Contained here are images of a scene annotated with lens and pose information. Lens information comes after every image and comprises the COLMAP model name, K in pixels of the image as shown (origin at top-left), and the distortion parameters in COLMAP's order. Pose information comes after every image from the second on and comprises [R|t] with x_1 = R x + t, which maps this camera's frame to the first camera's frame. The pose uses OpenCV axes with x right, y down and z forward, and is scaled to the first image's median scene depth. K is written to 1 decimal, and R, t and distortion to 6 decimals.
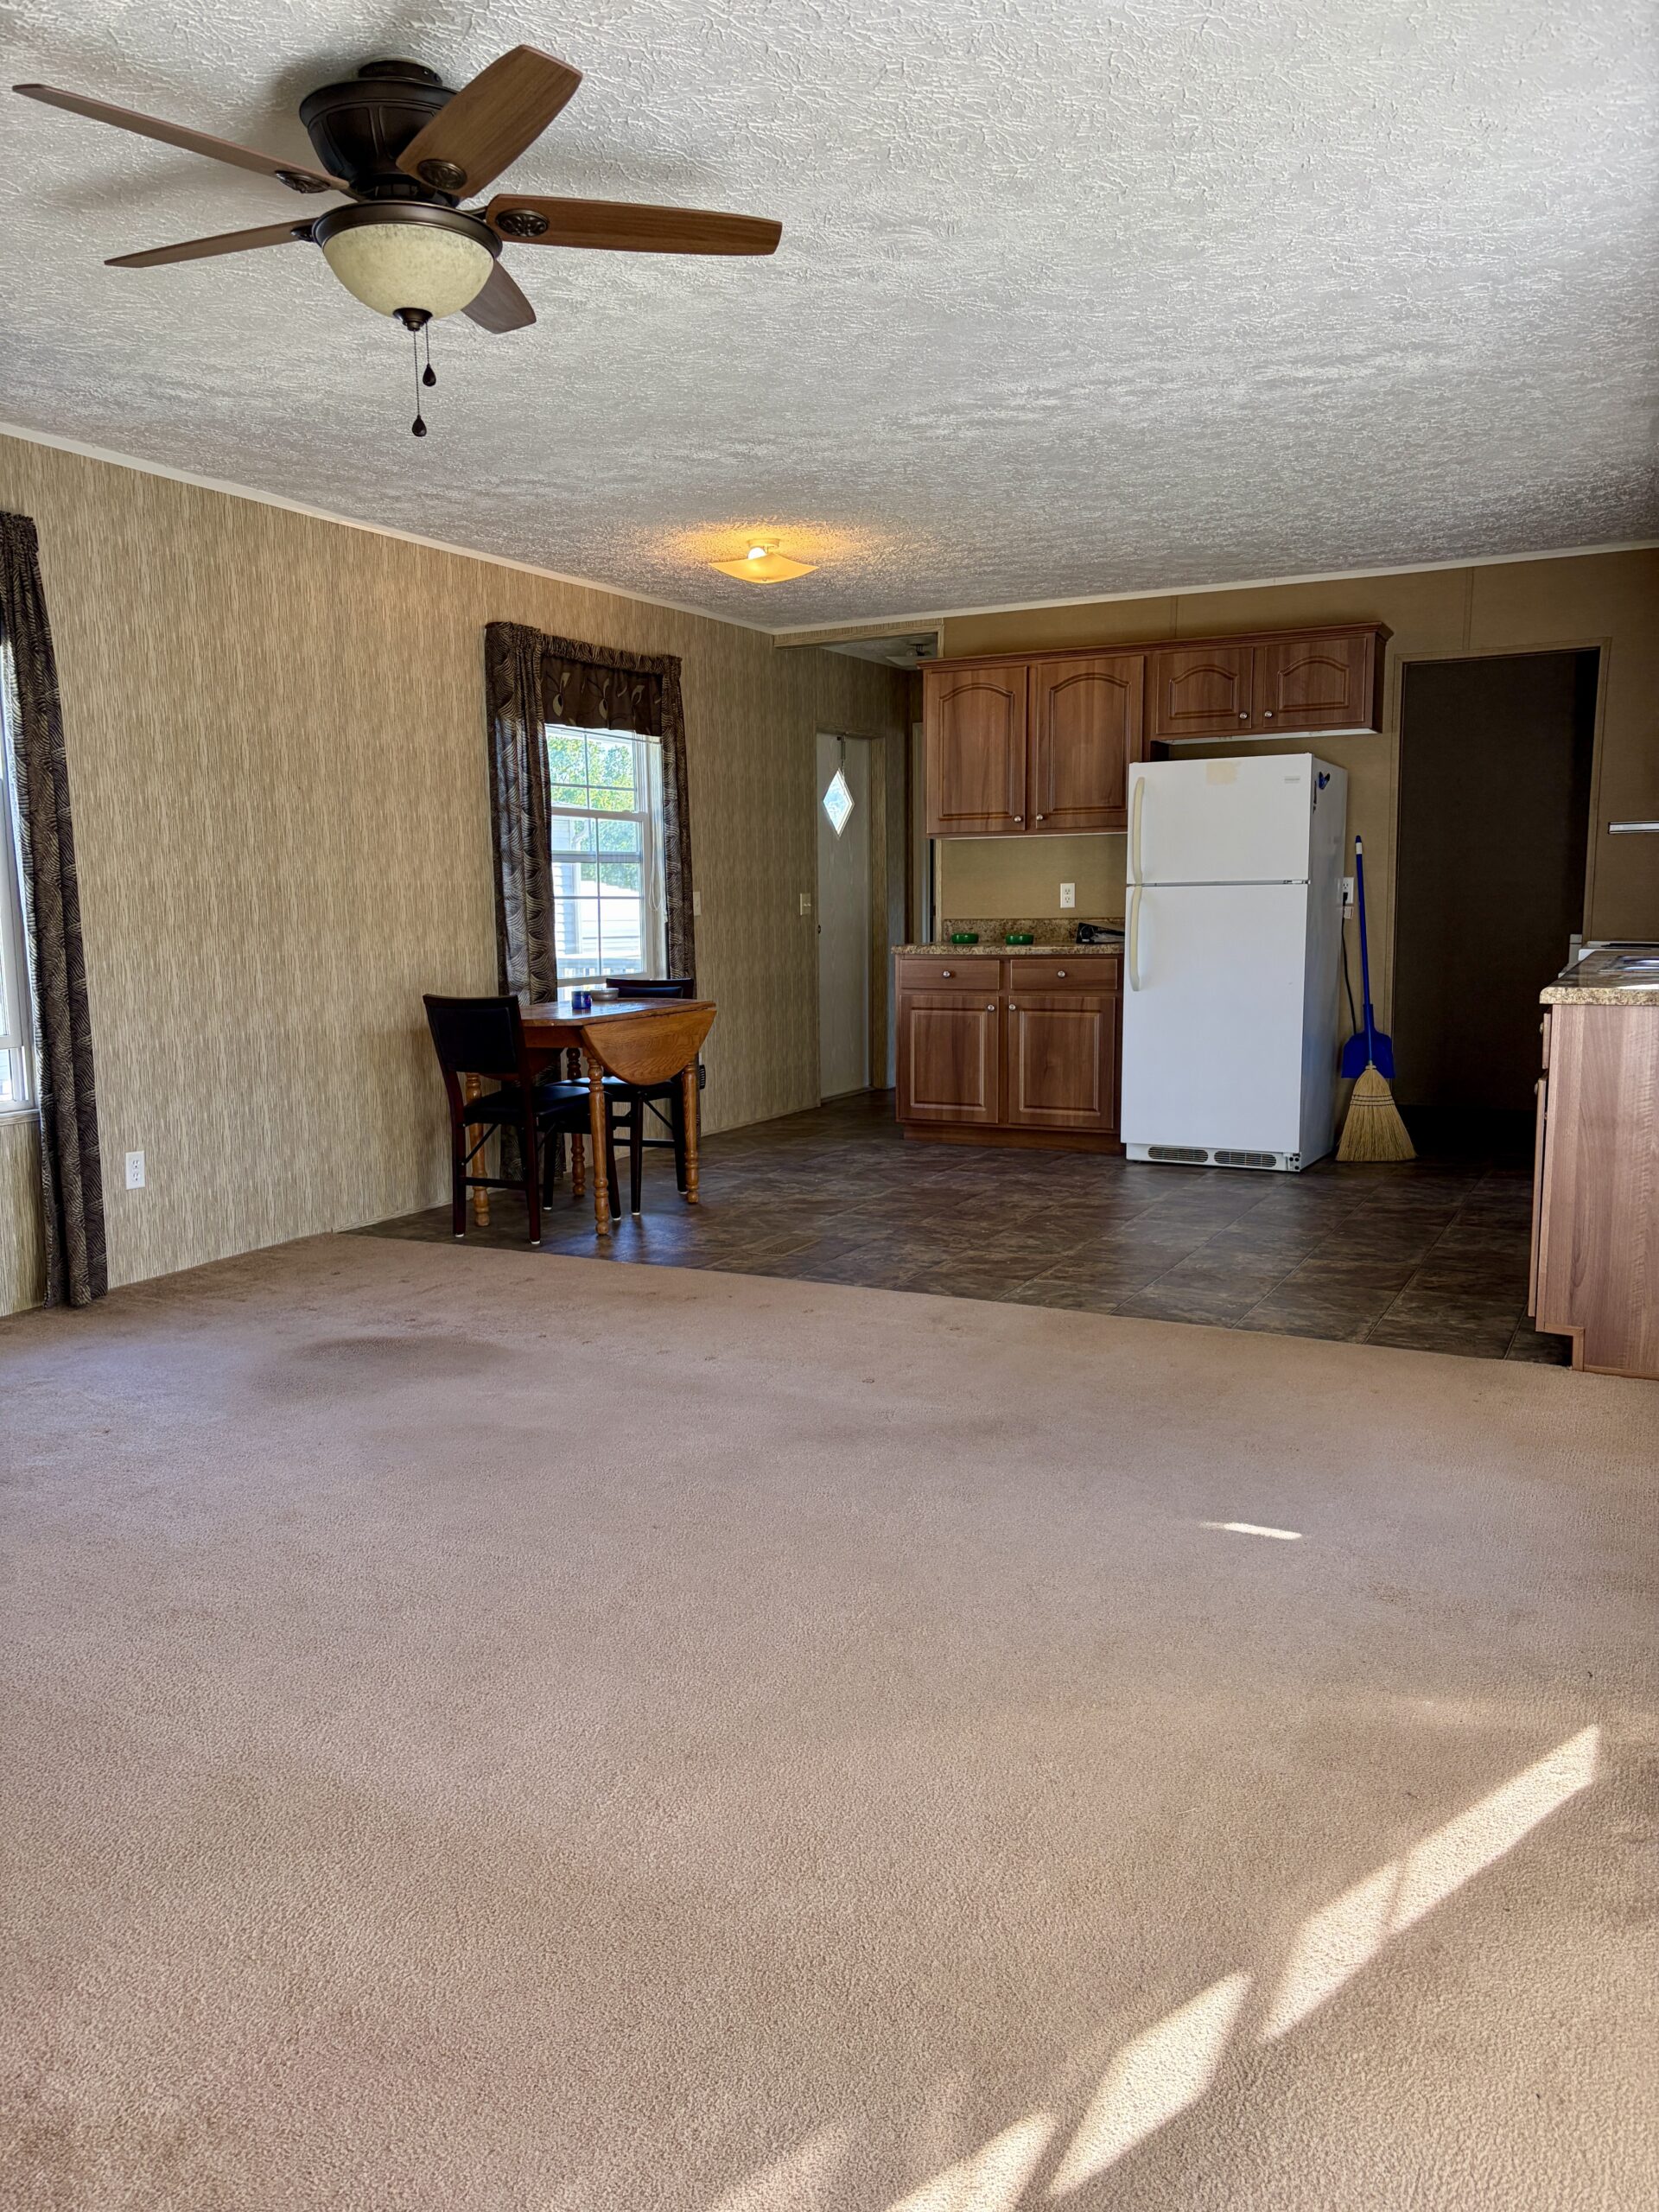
lens RADIAL K [[1635.1, 0, 832.2], [0, 1635.1, 1103.2], [0, 0, 1]] dist [0.047035, -0.056537]
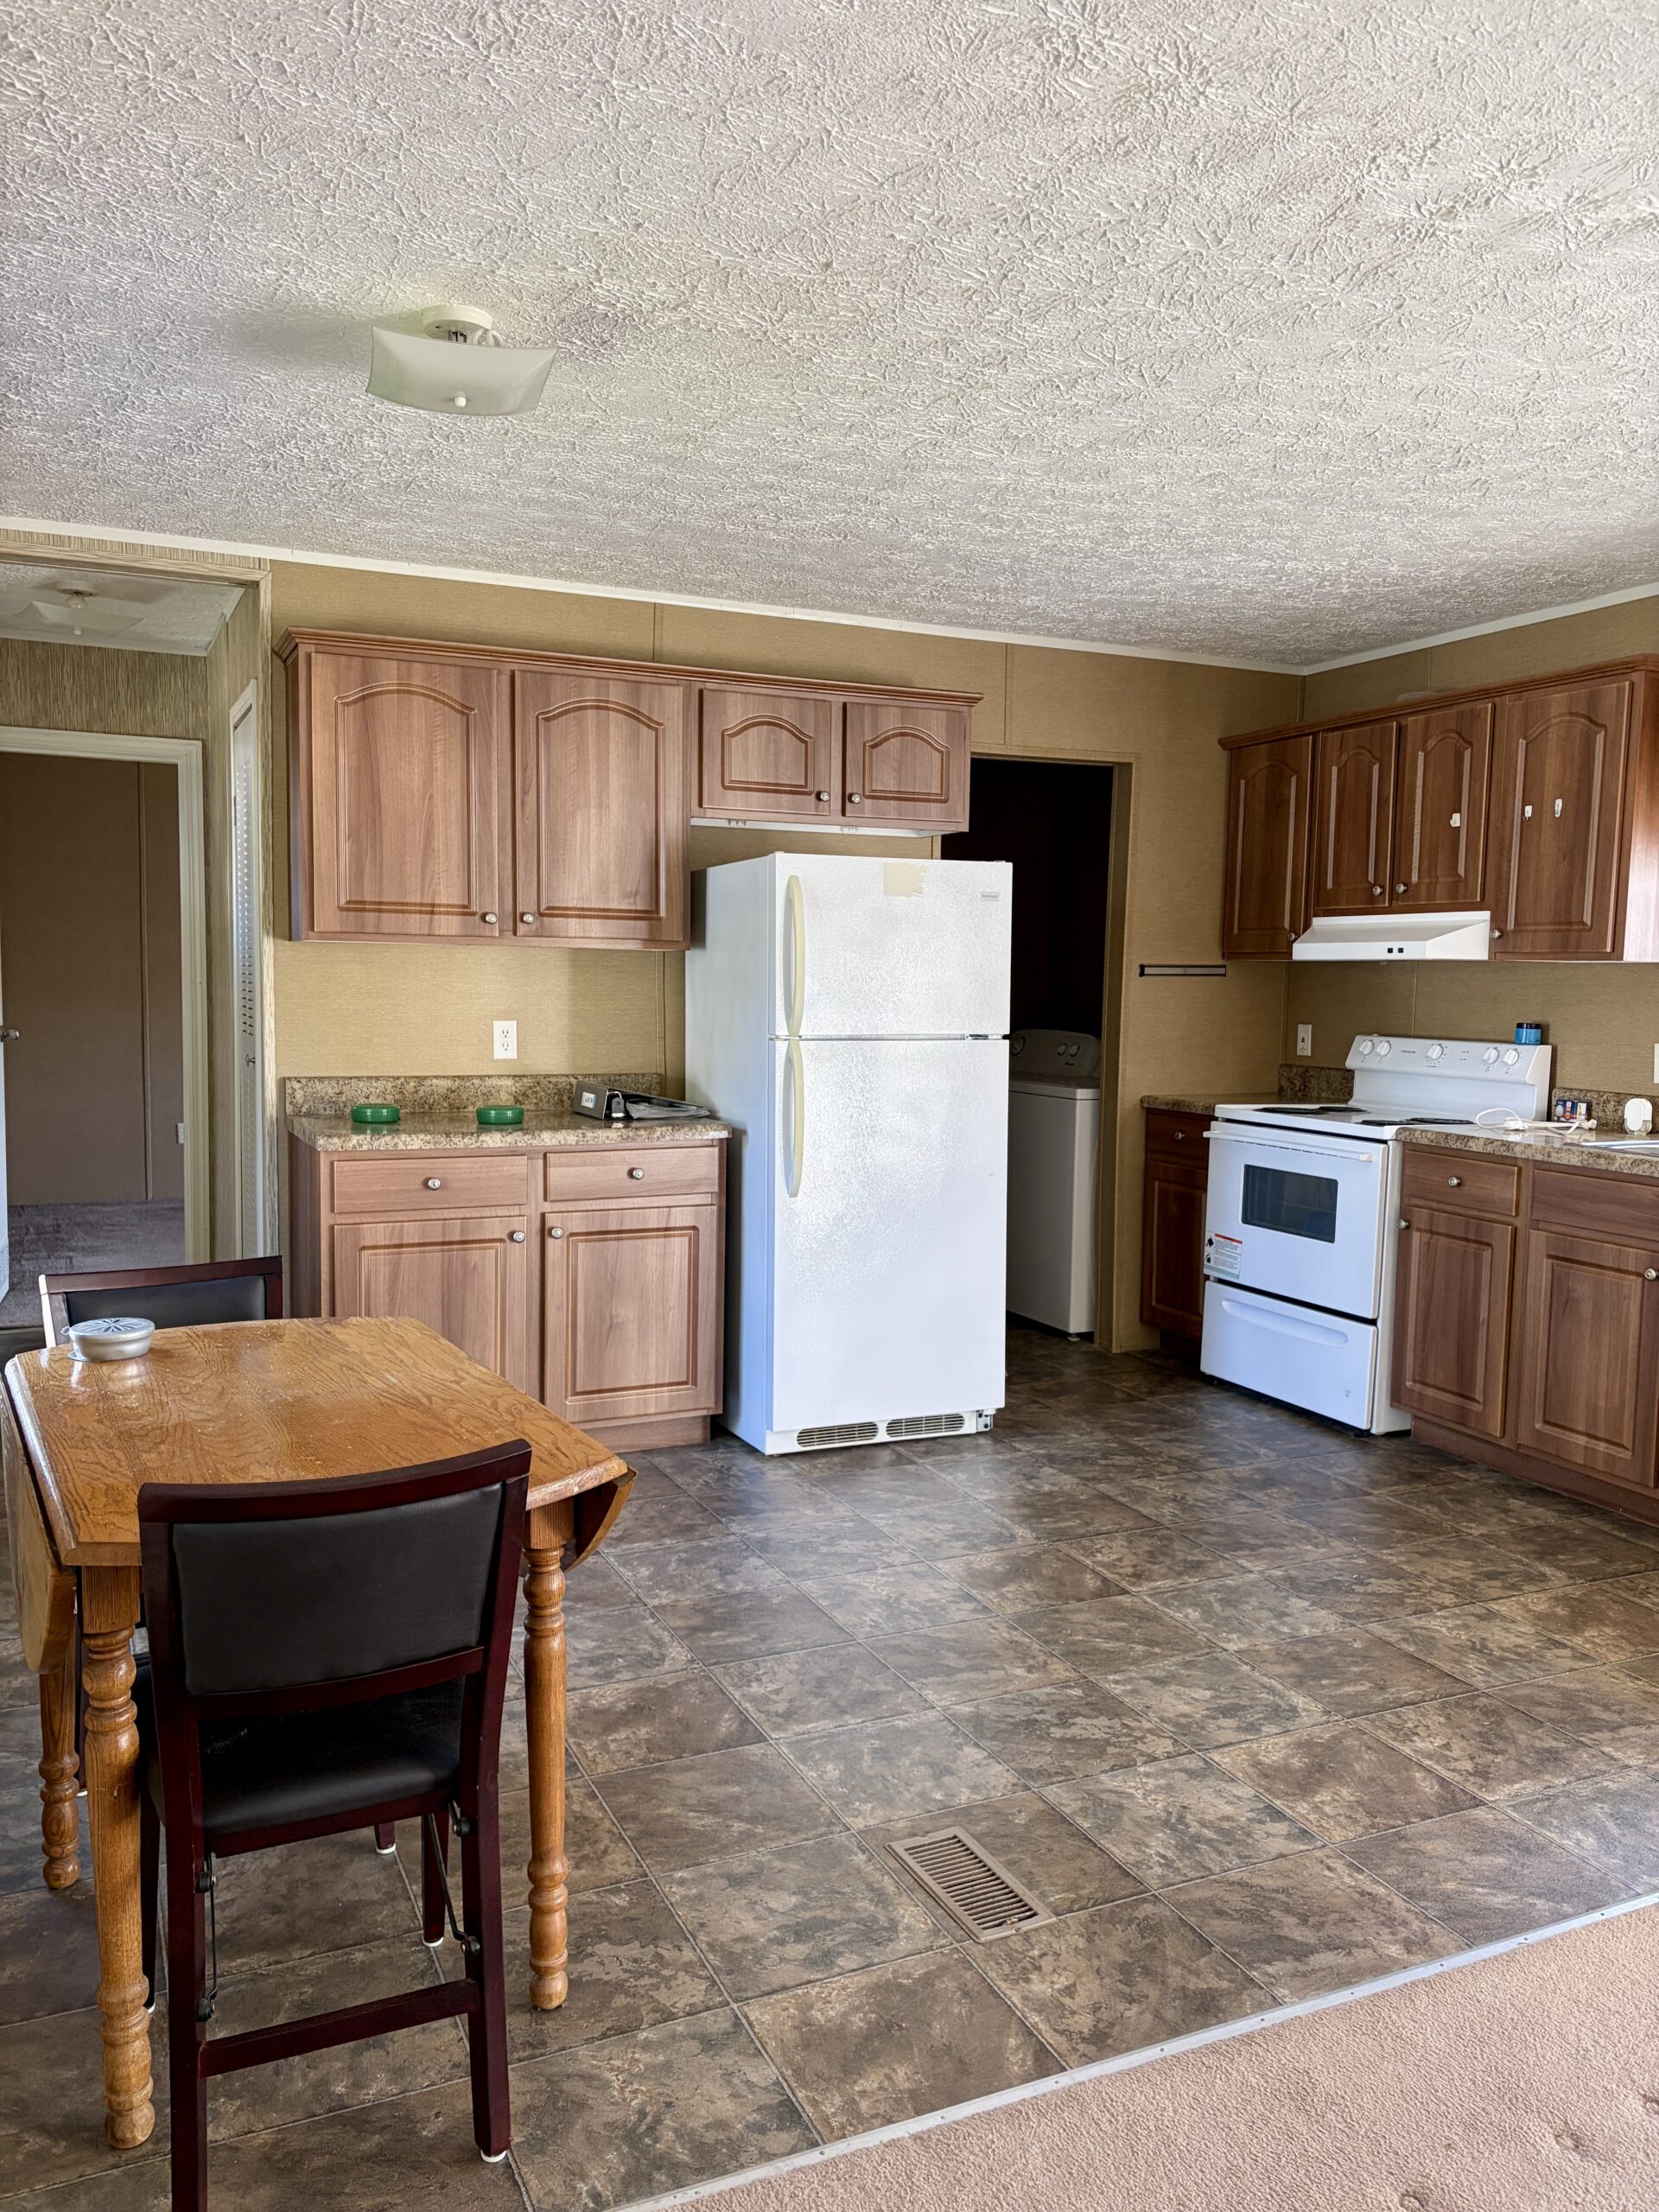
lens RADIAL K [[1635.1, 0, 849.5], [0, 1635.1, 1104.1], [0, 0, 1]] dist [0.047035, -0.056537]
pose [[0.617946, -0.038025, 0.785300, -0.309664], [0.076194, 0.997025, -0.011679, -0.095859], [-0.782520, 0.067052, 0.619005, 0.573232]]
